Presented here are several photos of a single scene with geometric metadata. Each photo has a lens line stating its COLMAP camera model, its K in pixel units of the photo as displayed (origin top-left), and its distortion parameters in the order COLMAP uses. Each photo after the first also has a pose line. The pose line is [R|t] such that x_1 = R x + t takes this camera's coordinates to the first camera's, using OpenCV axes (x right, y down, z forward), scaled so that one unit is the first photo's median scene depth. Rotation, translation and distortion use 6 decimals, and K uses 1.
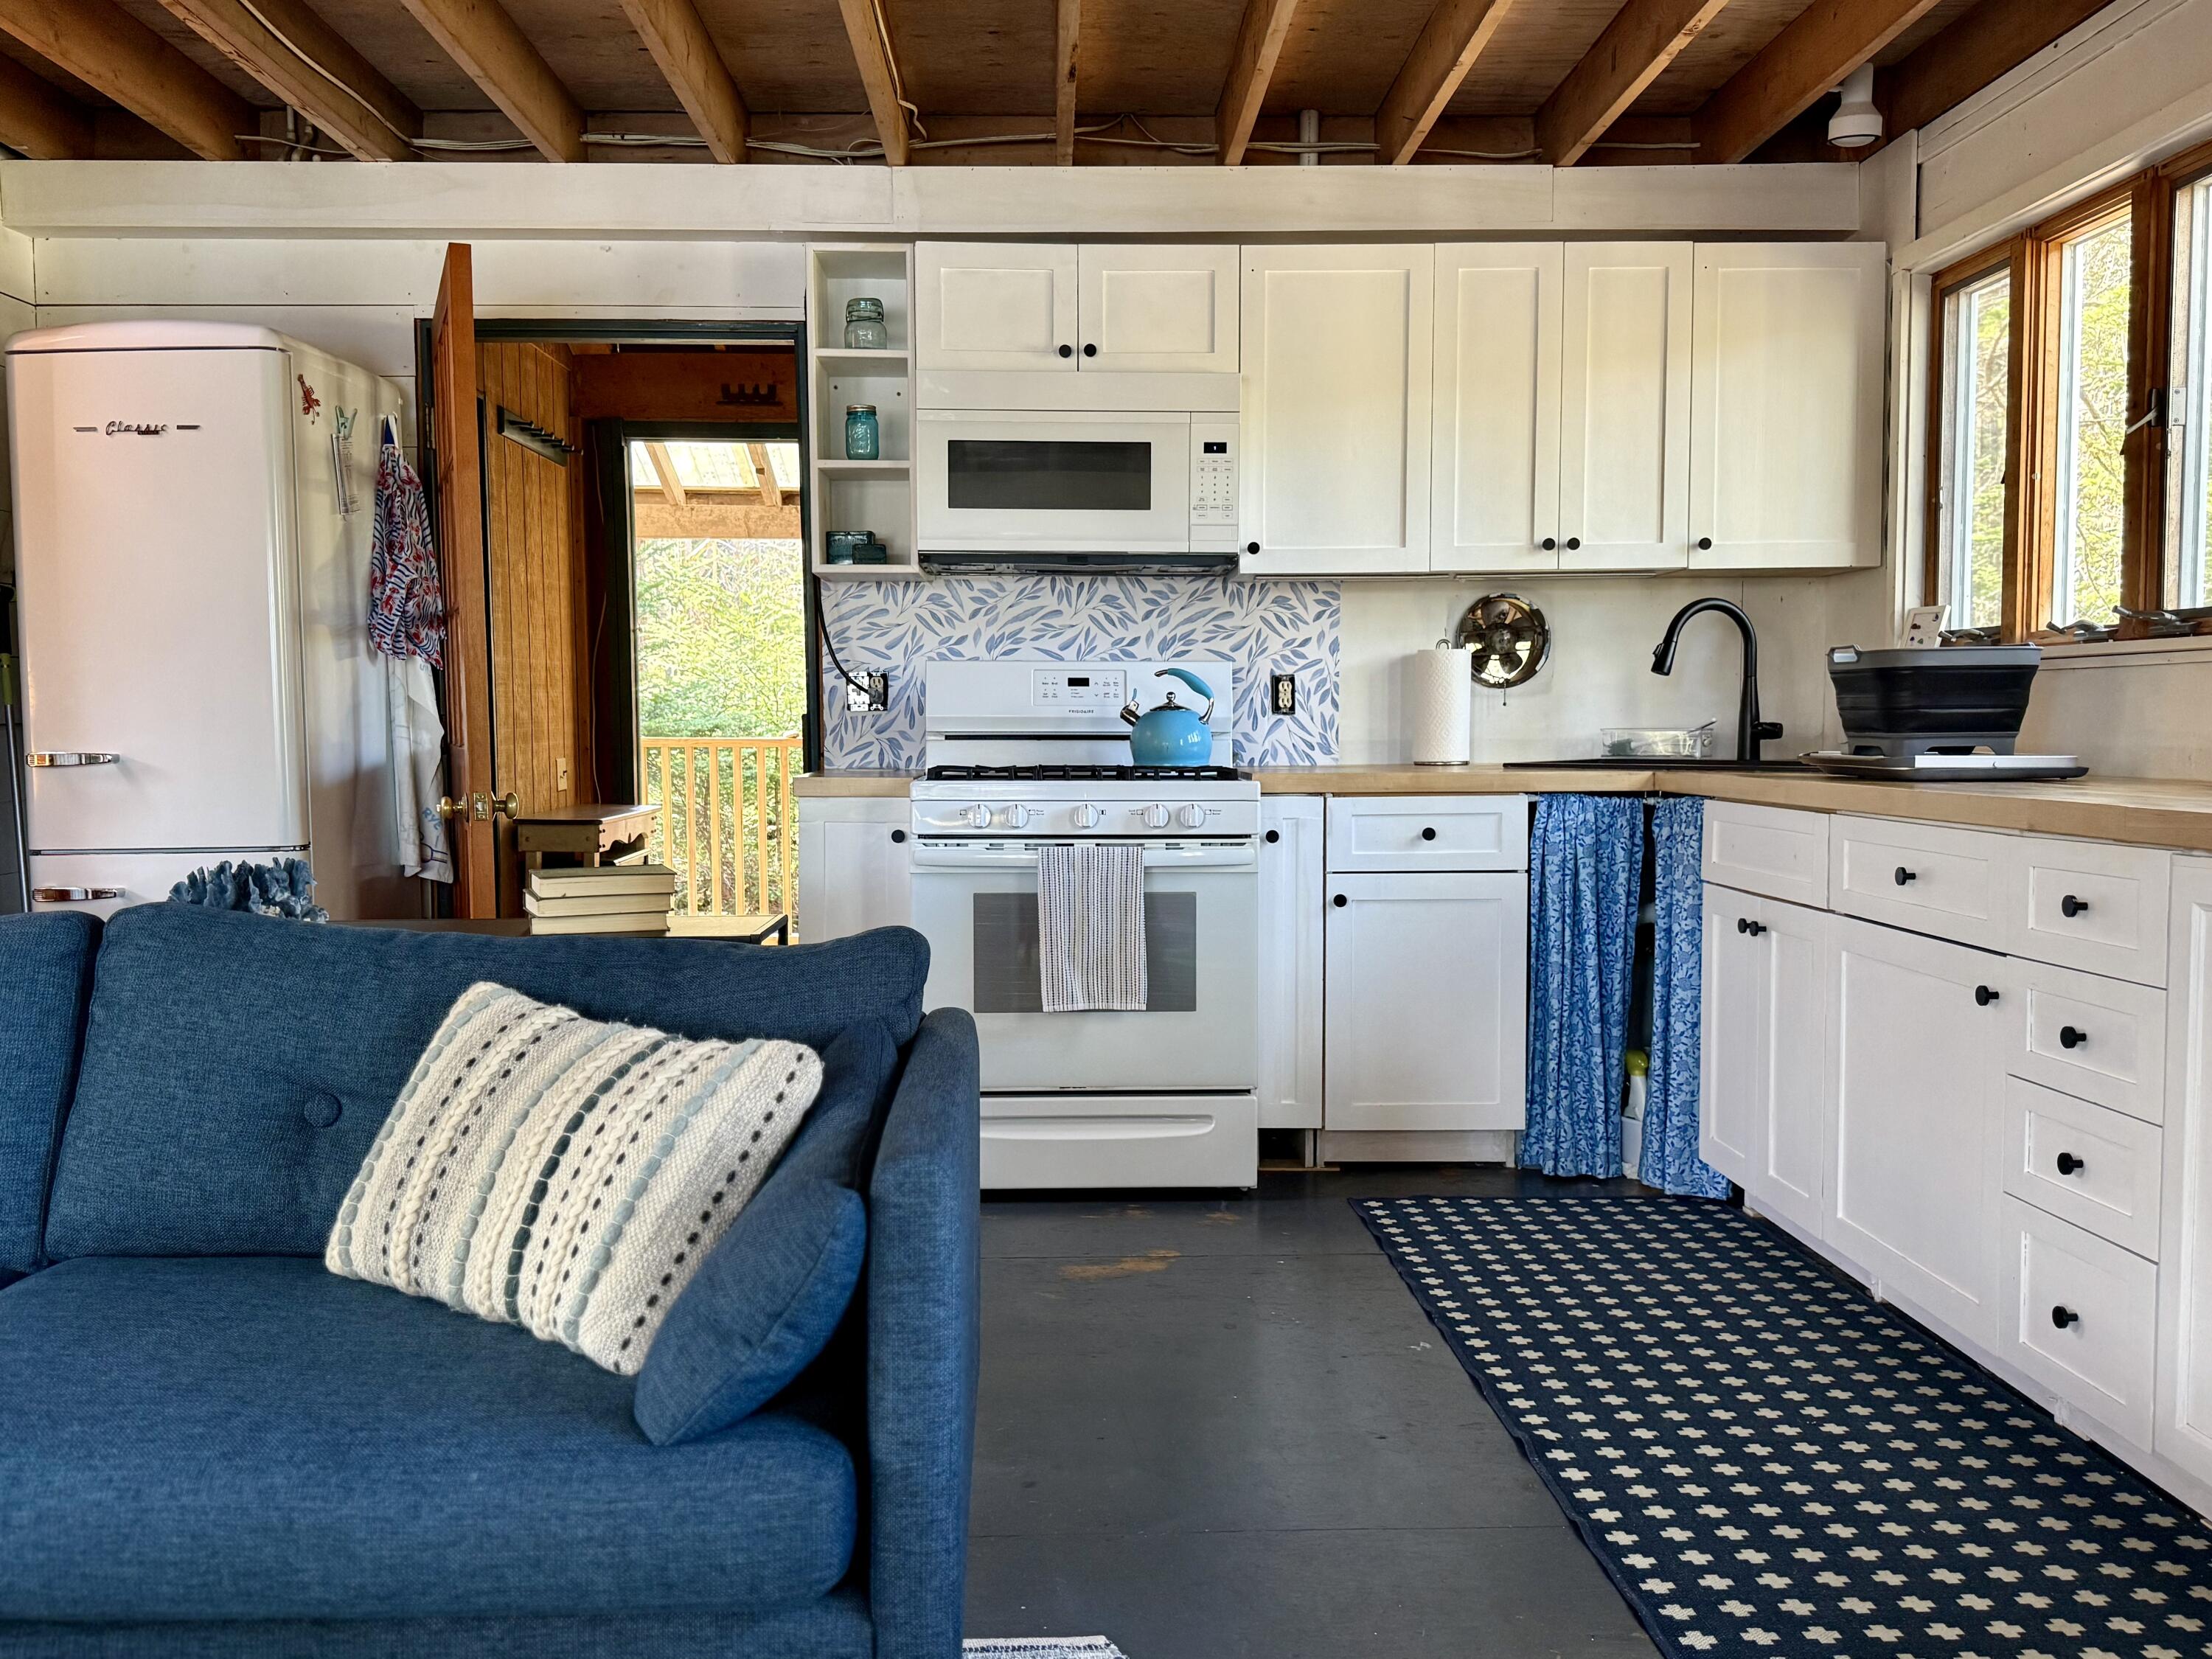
lens RADIAL K [[1797.9, 0, 1106.0], [0, 1797.9, 829.5], [0, 0, 1]] dist [0.126019, -0.360887]
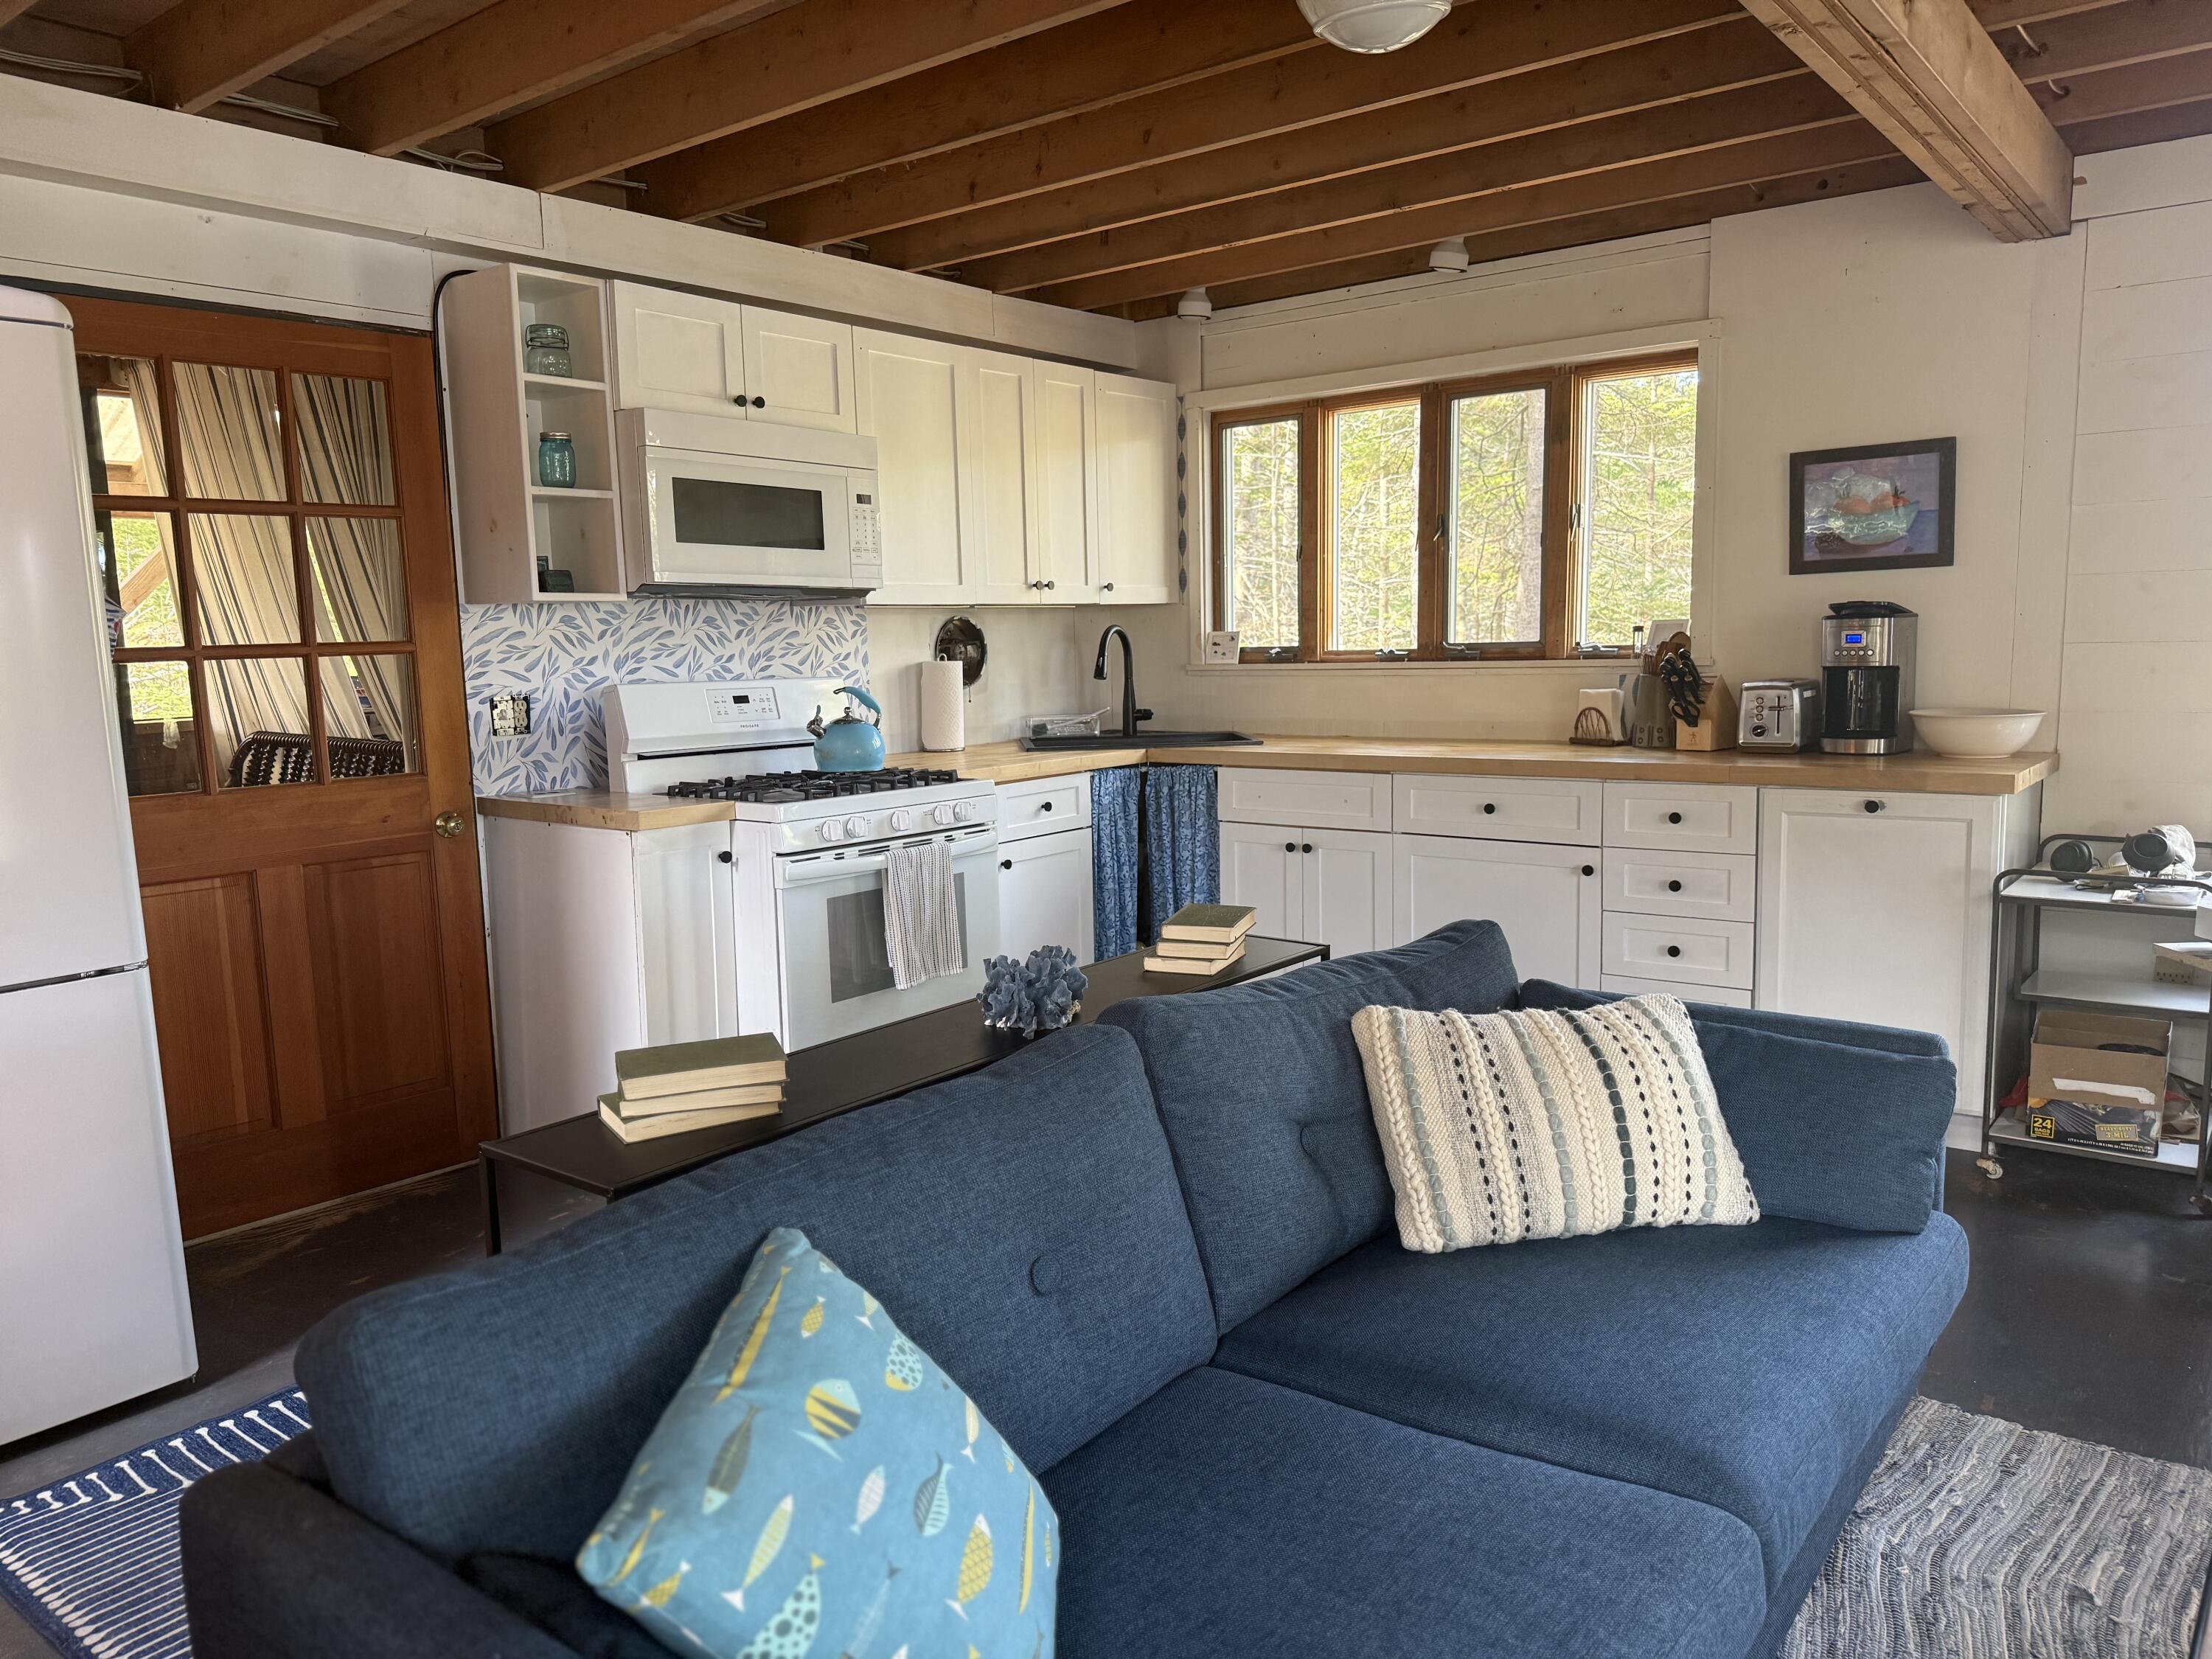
lens RADIAL K [[1526.2, 0, 1106.0], [0, 1526.2, 829.5], [0, 0, 1]] dist [0.048171, -0.000733]
pose [[0.627413, -0.109078, 0.771009, -0.618599], [0.064307, 0.994016, 0.088298, -0.072077], [-0.776027, -0.005818, 0.630673, 0.233158]]
